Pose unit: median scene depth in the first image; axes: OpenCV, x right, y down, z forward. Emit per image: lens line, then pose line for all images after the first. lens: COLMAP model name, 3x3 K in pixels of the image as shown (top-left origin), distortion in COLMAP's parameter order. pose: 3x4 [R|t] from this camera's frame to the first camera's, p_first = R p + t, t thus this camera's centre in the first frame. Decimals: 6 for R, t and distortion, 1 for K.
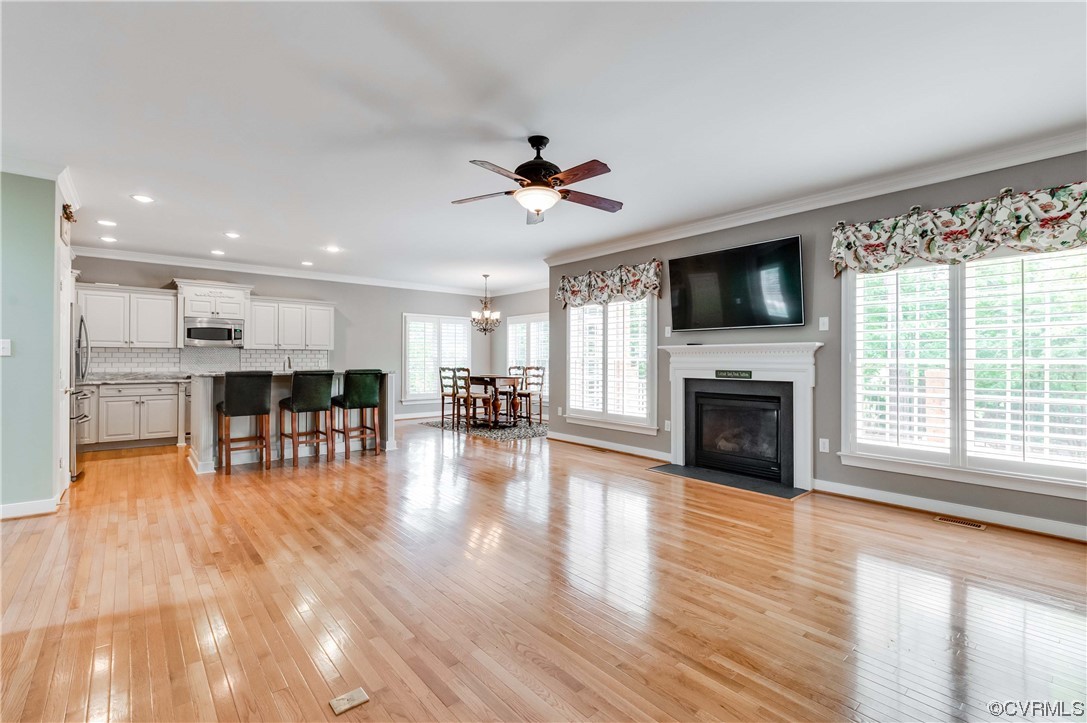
lens RADIAL K [[486.4, 0, 543.0], [0, 486.4, 358.6], [0, 0, 1]] dist [-0.000154, -0.003113]
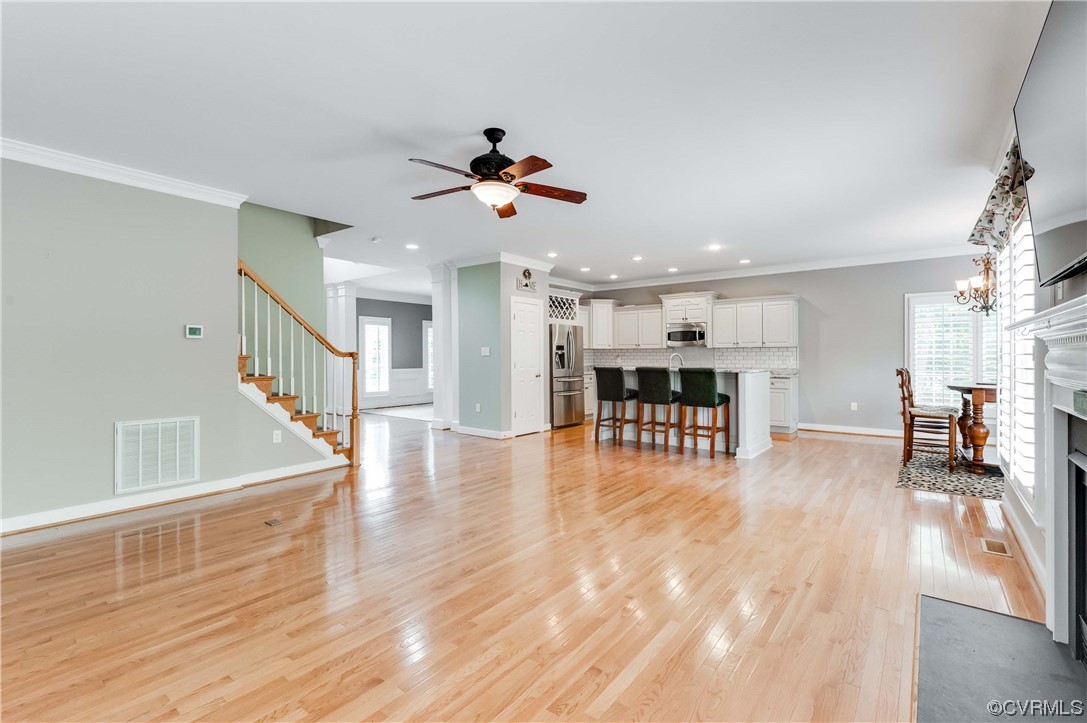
lens RADIAL K [[486.4, 0, 538.8], [0, 486.4, 358.8], [0, 0, 1]] dist [-0.000154, -0.003113]
pose [[0.193533, 0.004358, -0.981084, 0.507400], [0.003432, 0.999981, 0.005119, -0.001636], [0.981088, -0.004358, 0.193515, 0.467407]]
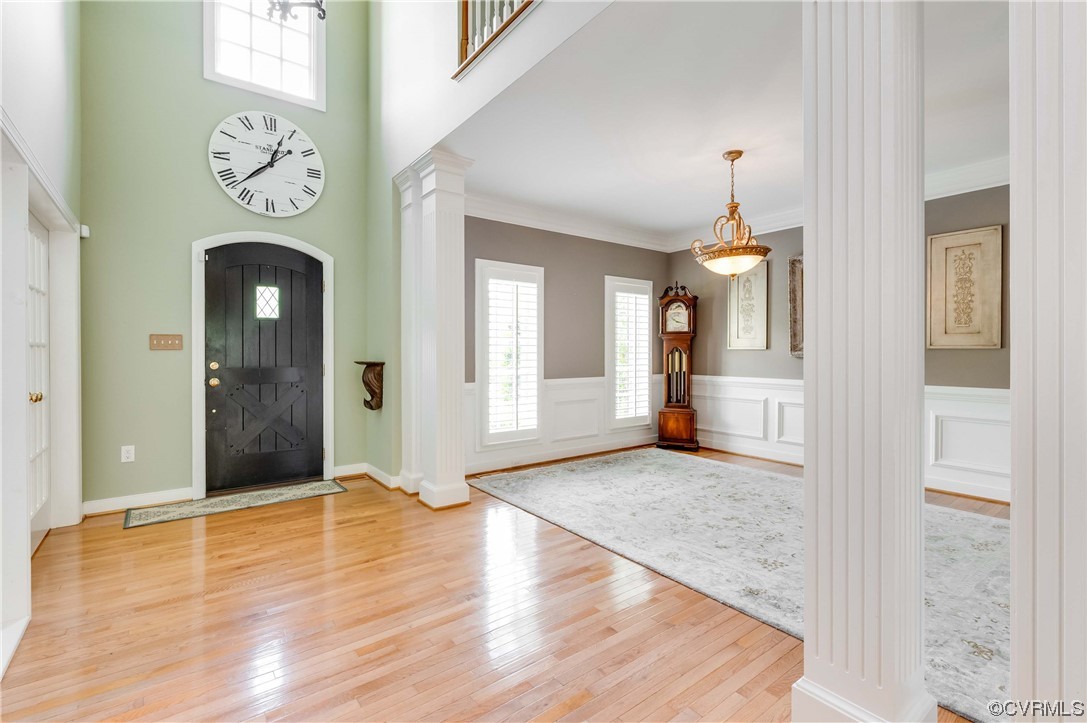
lens RADIAL K [[486.4, 0, 548.9], [0, 486.4, 353.0], [0, 0, 1]] dist [-0.000154, -0.003113]
pose [[-0.059361, 0.001040, -0.998236, -0.530781], [-0.001940, 0.999997, 0.001157, -0.001123], [0.998235, 0.002005, -0.059358, 0.340296]]
